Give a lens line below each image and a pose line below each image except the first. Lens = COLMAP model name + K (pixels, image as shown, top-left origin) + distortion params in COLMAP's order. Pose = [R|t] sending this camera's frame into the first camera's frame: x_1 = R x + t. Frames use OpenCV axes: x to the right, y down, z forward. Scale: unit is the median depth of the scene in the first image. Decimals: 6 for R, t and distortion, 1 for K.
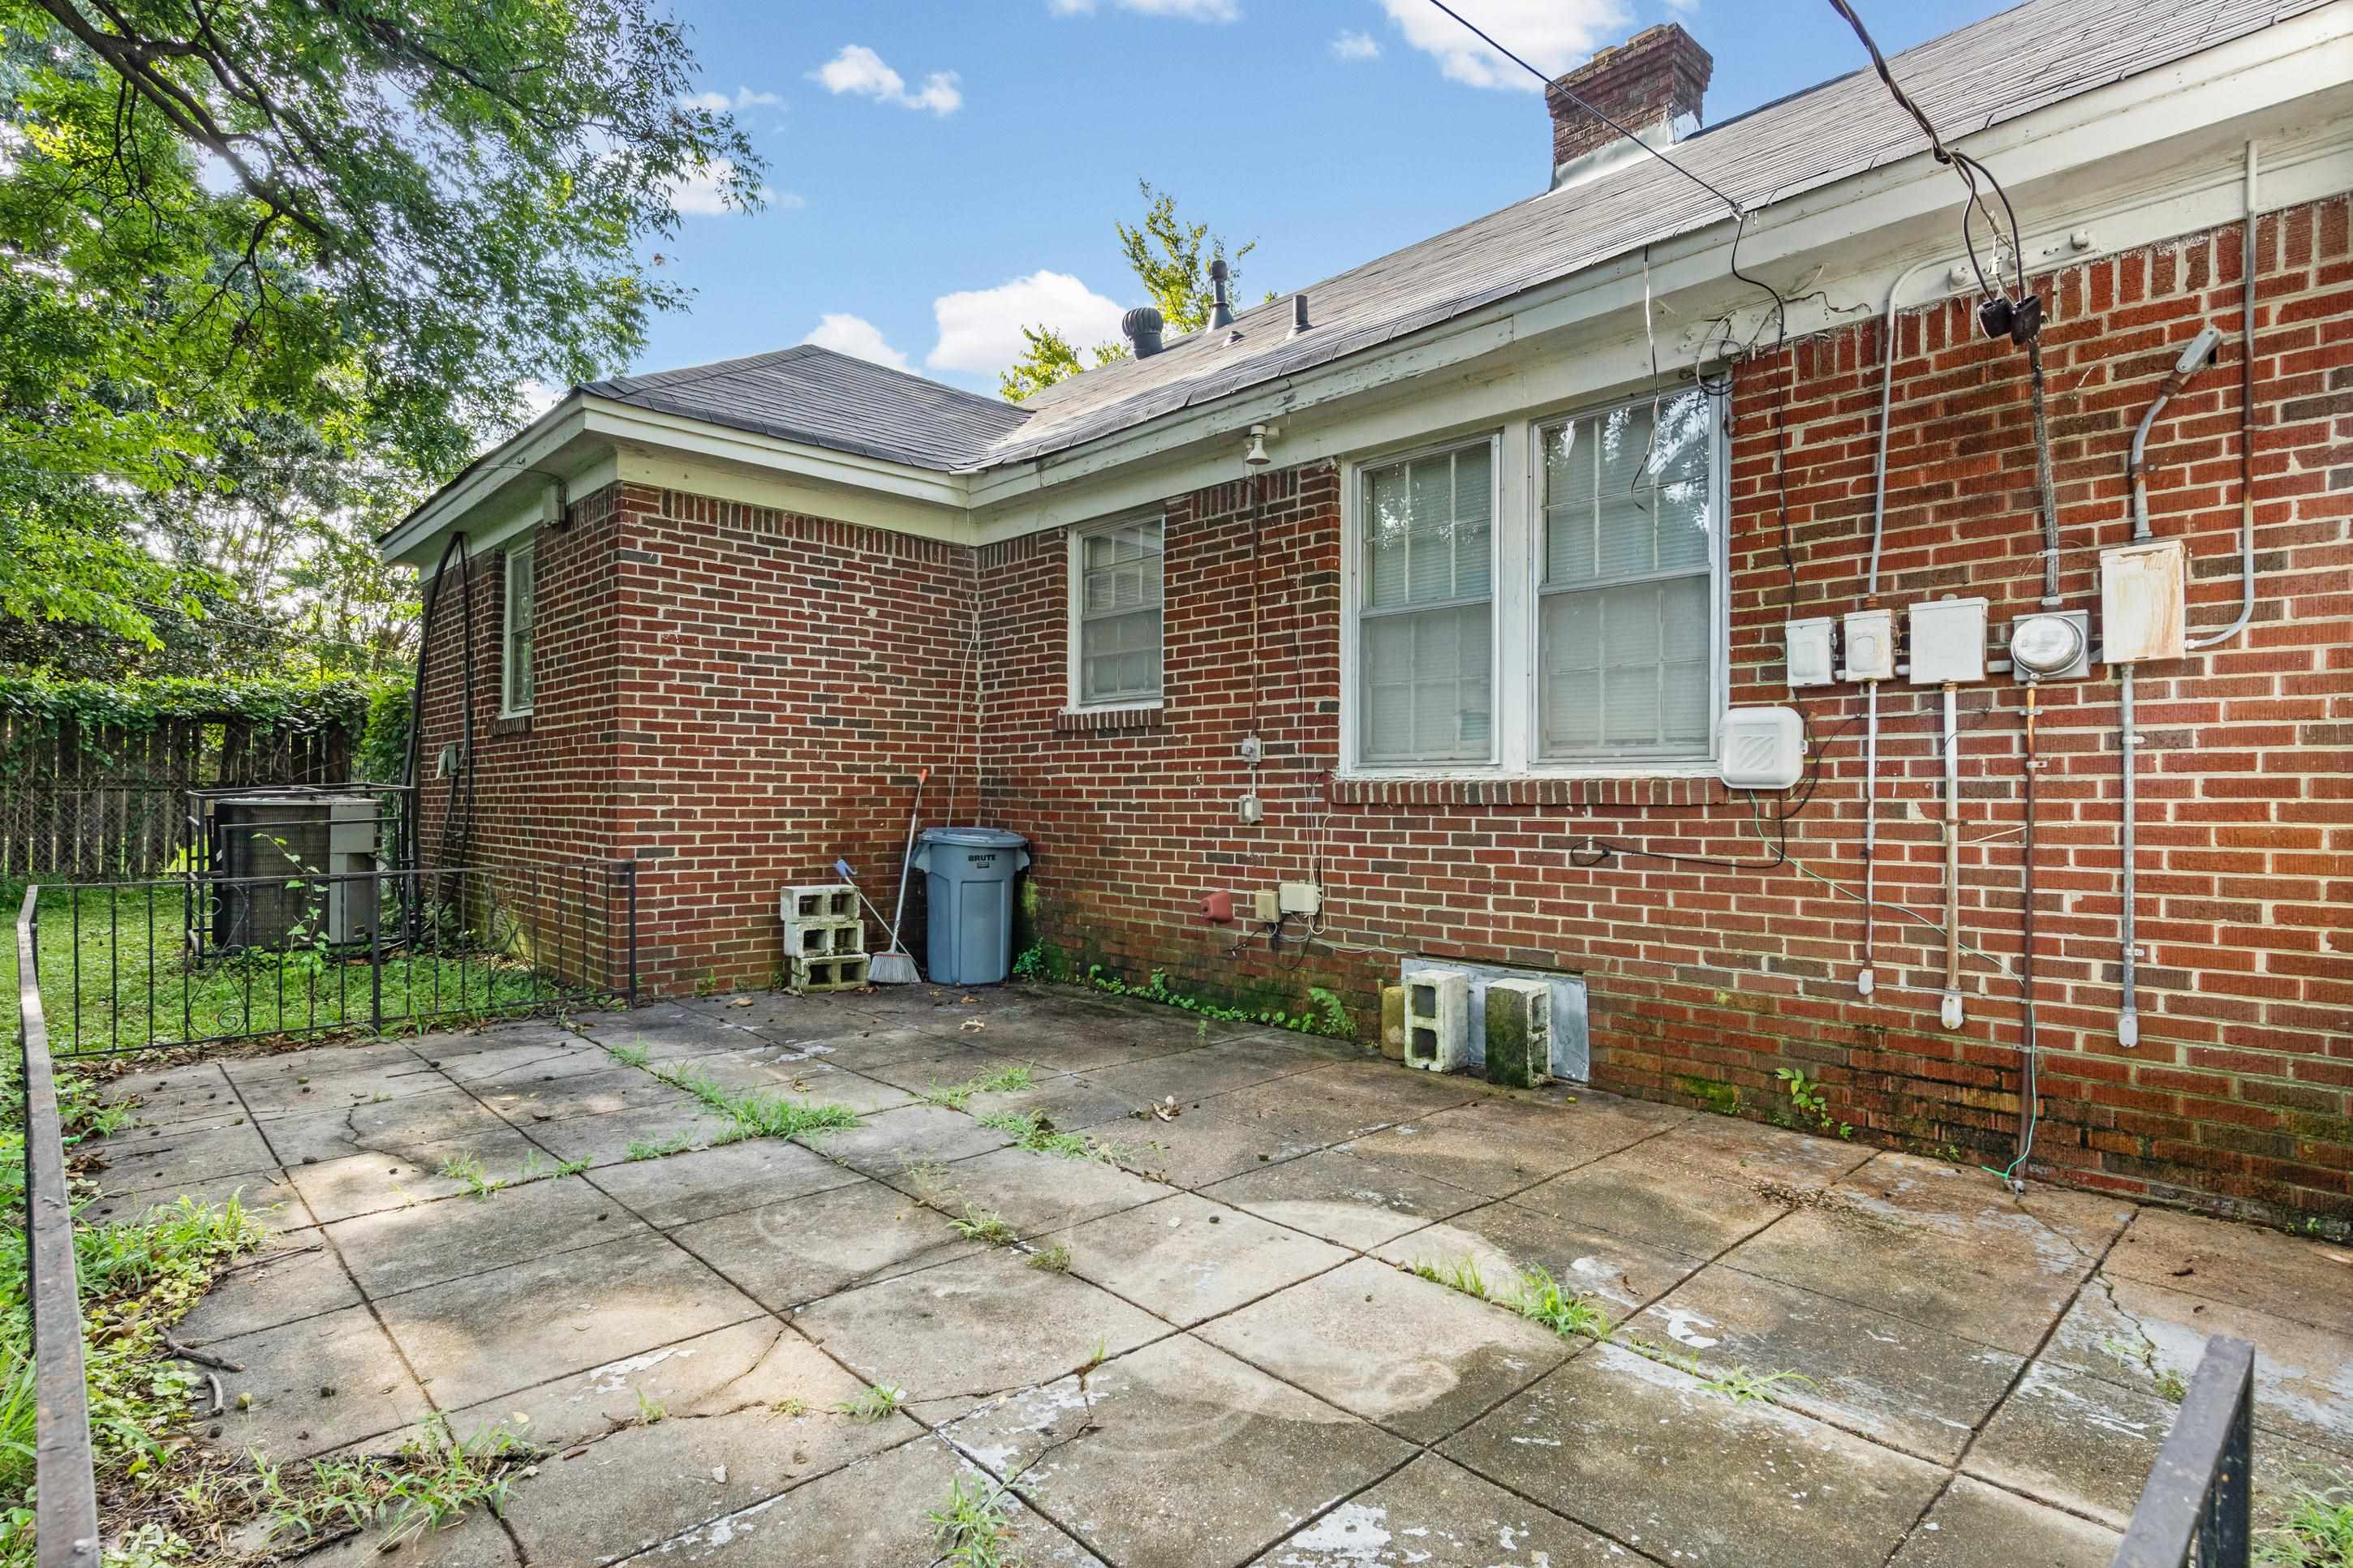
lens RADIAL K [[1178.4, 0, 1176.5], [0, 1178.4, 784.0], [0, 0, 1]] dist [0.000790, 0.000263]
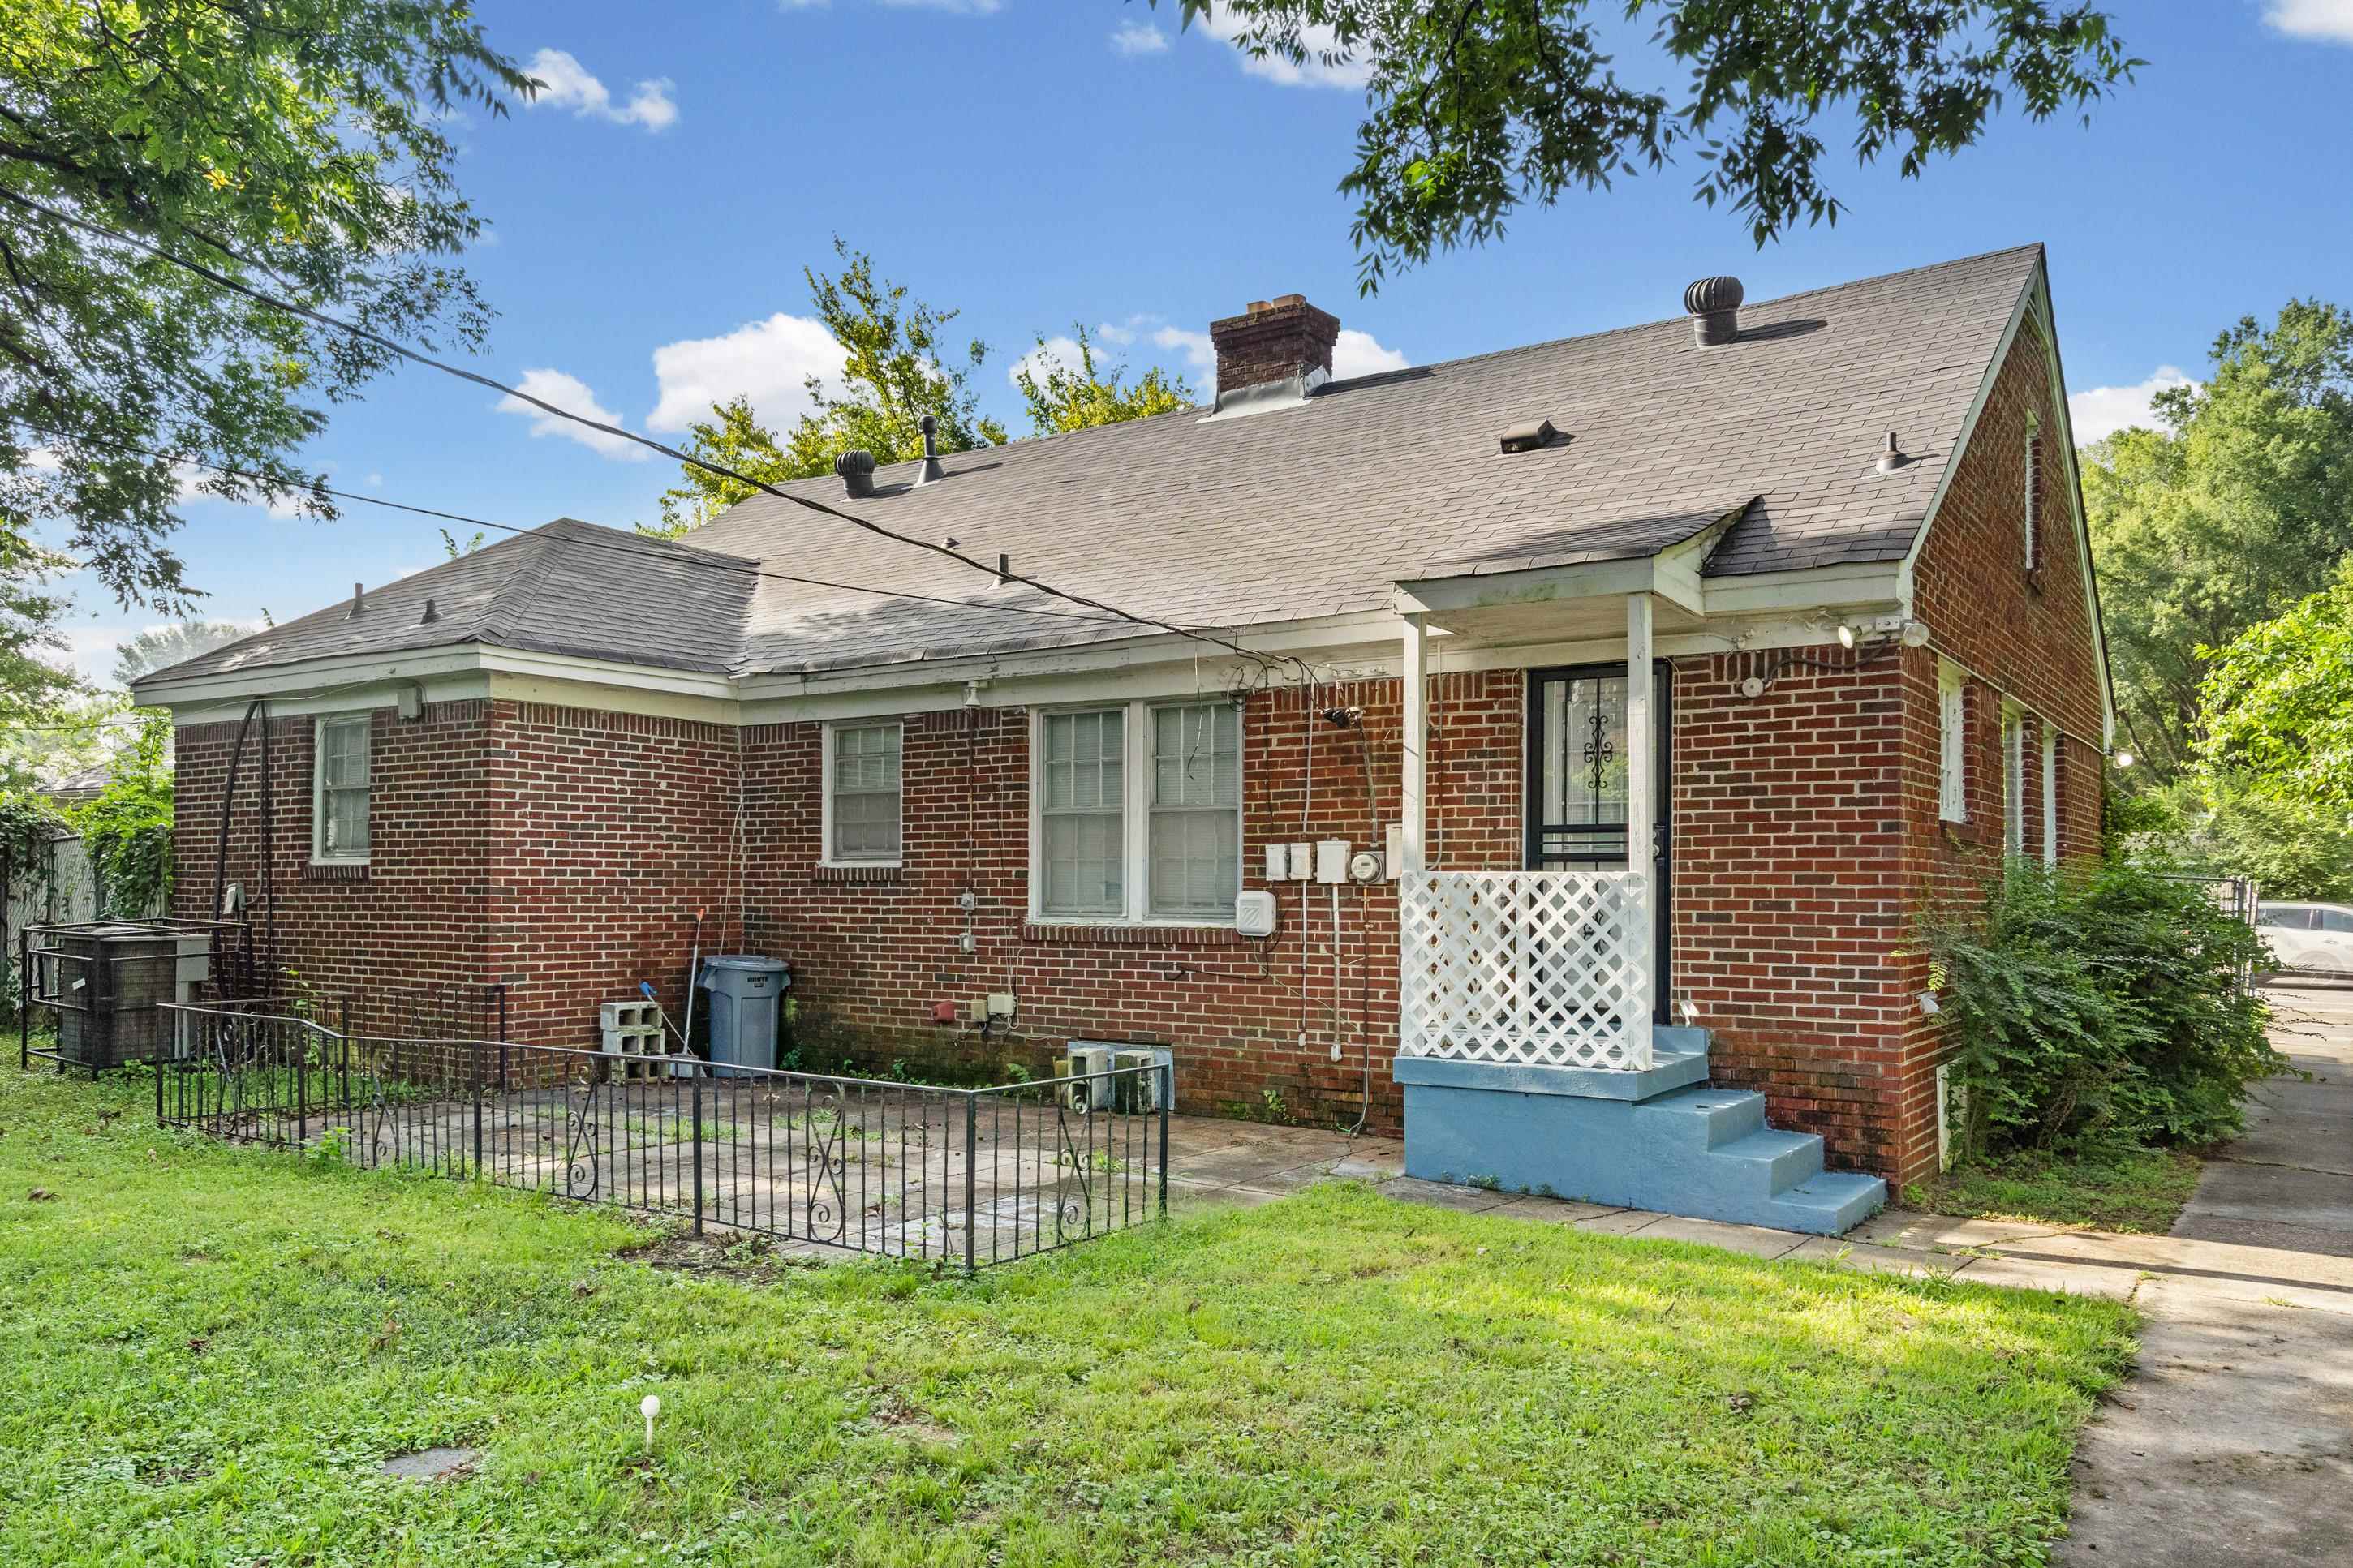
lens RADIAL K [[1729.3, 0, 1129.1], [0, 1729.3, 861.3], [0, 0, 1]] dist [-0.009954, -0.001112]
pose [[0.985369, 0.000631, 0.170431, -0.095919], [0.000047, 0.999992, -0.003974, -0.065650], [-0.170432, 0.003924, 0.985362, -1.039110]]
